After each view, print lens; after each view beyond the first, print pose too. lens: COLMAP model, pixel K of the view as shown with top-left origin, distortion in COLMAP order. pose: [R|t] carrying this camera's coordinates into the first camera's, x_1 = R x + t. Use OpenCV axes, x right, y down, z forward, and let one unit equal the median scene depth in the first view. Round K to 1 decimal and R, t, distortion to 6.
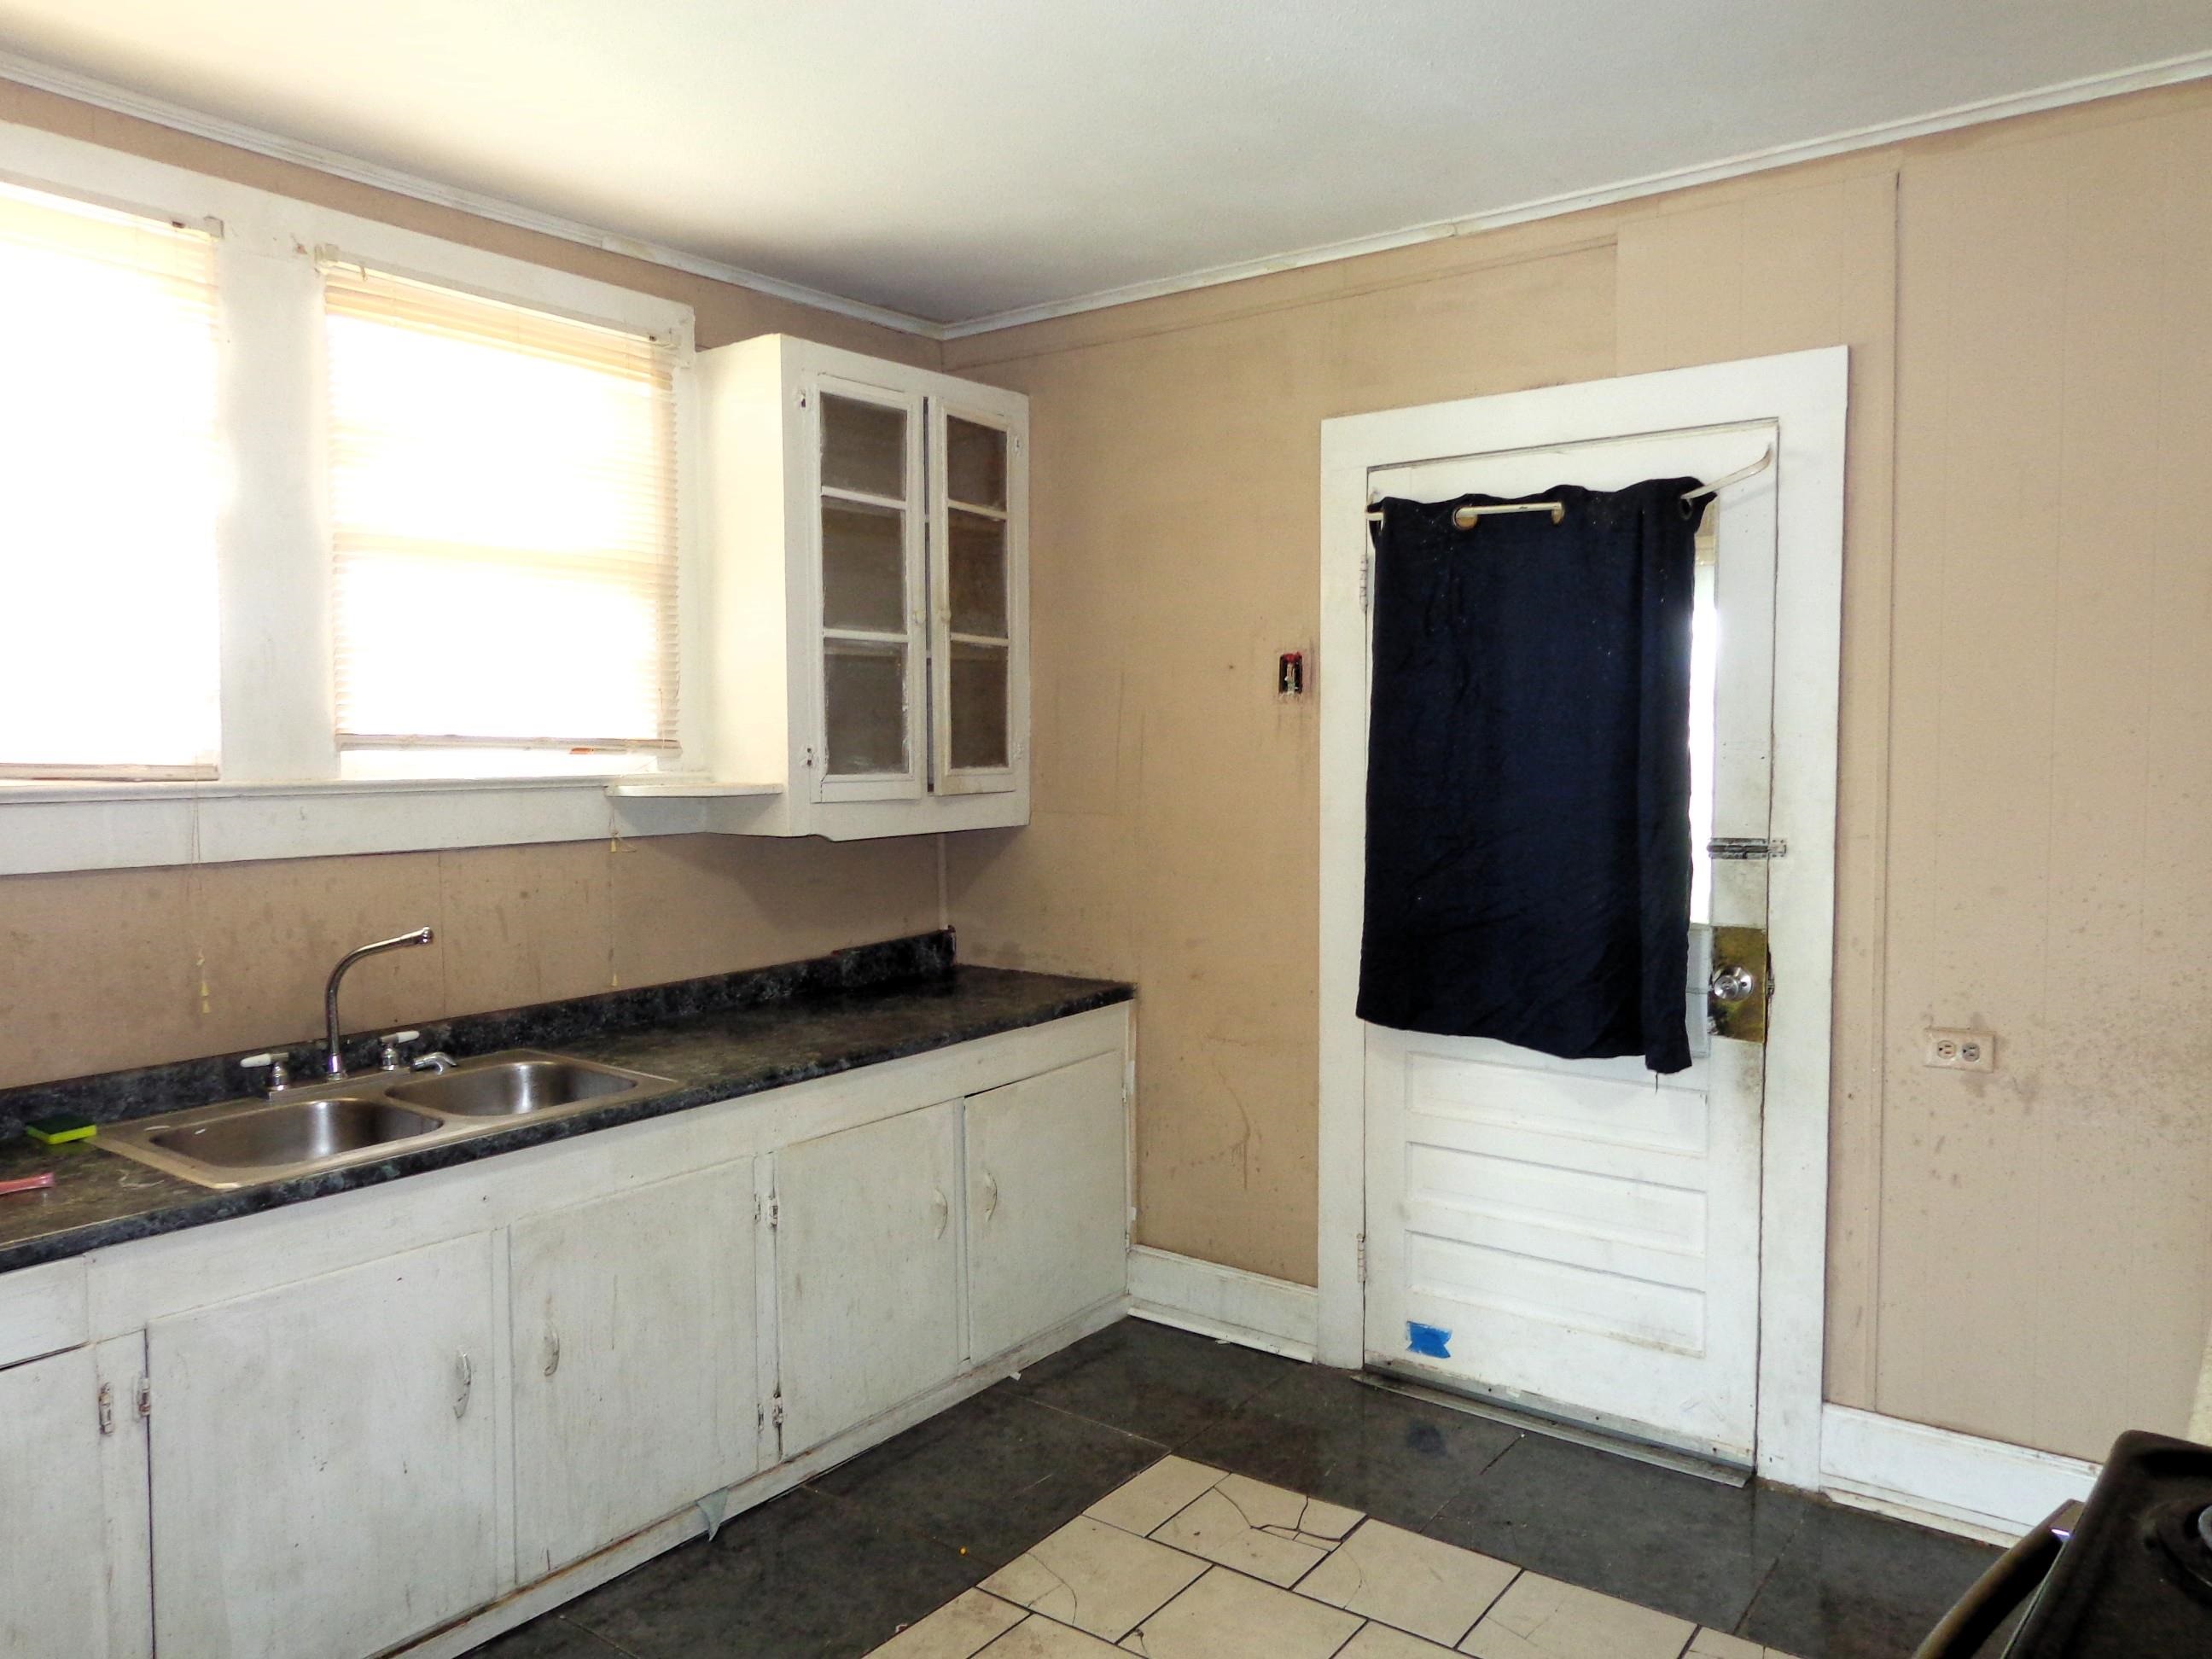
lens RADIAL K [[1555.2, 0, 1113.8], [0, 1555.2, 830.5], [0, 0, 1]] dist [0.007005, 0.006201]
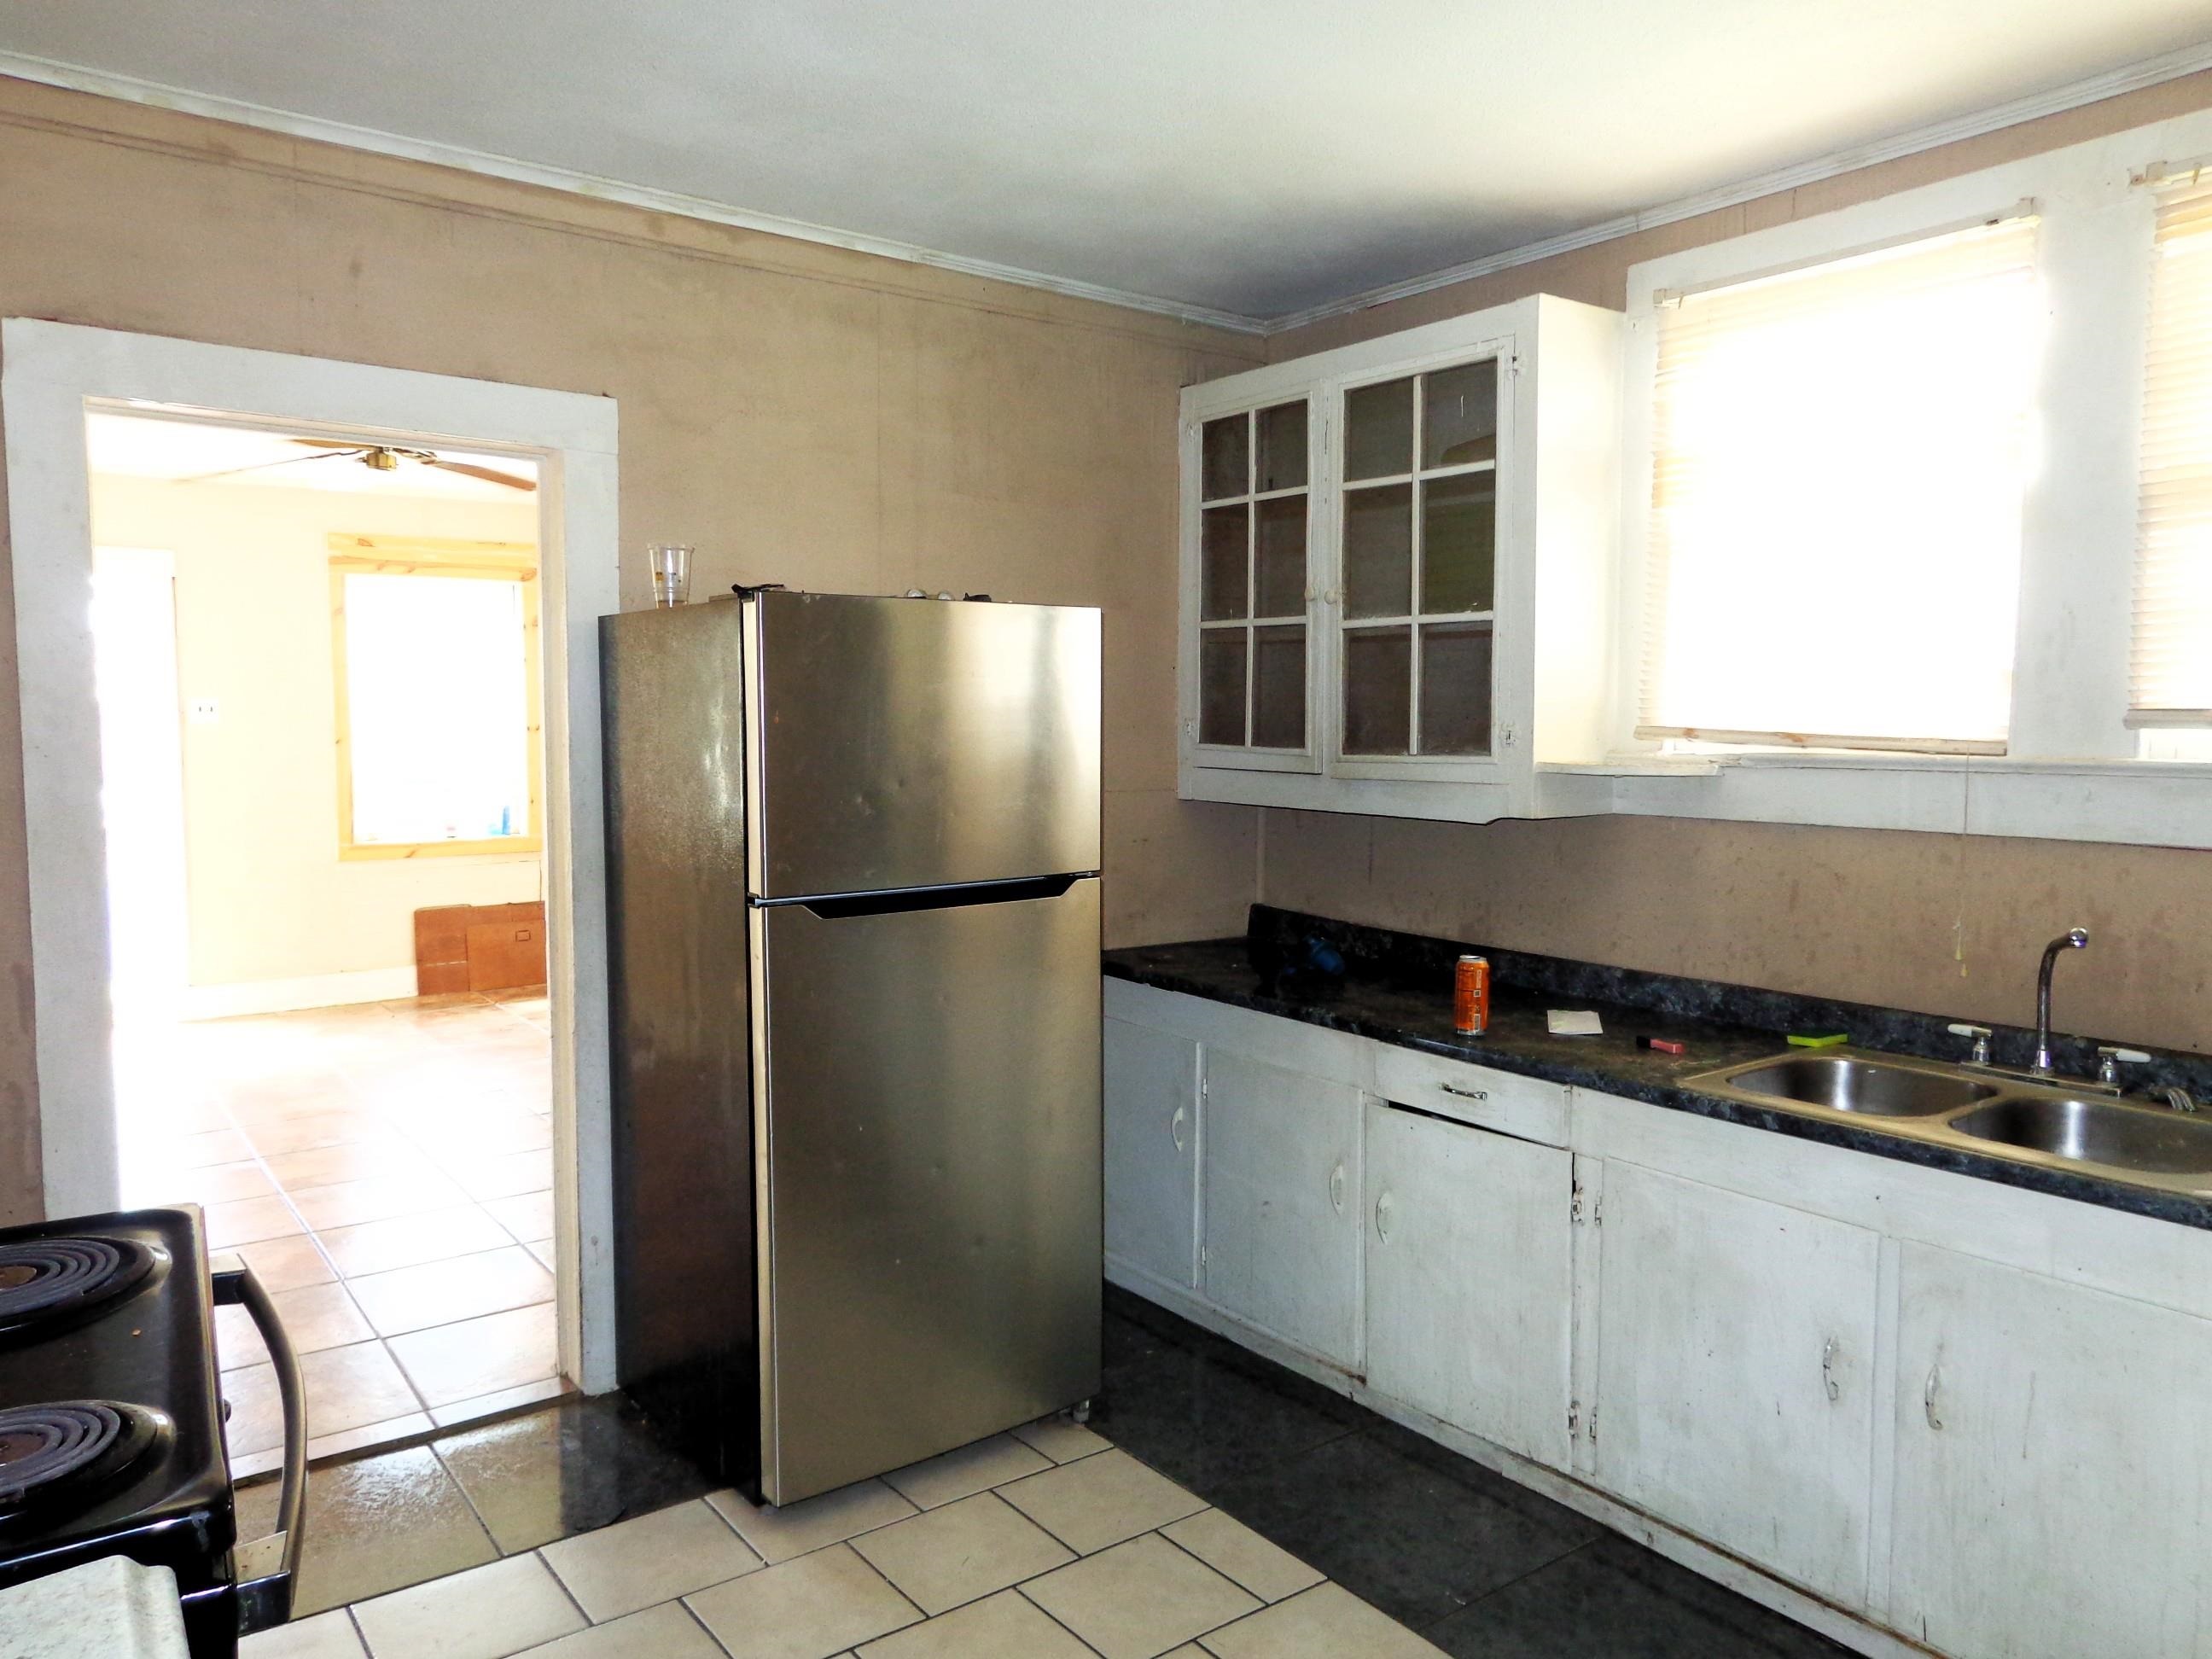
lens RADIAL K [[1555.2, 0, 1112.1], [0, 1555.2, 827.2], [0, 0, 1]] dist [0.007005, 0.006201]
pose [[-0.276055, 0.070035, -0.958587, 0.594527], [-0.058465, 0.994271, 0.089479, -0.044932], [0.959362, 0.080745, -0.270379, 0.753155]]
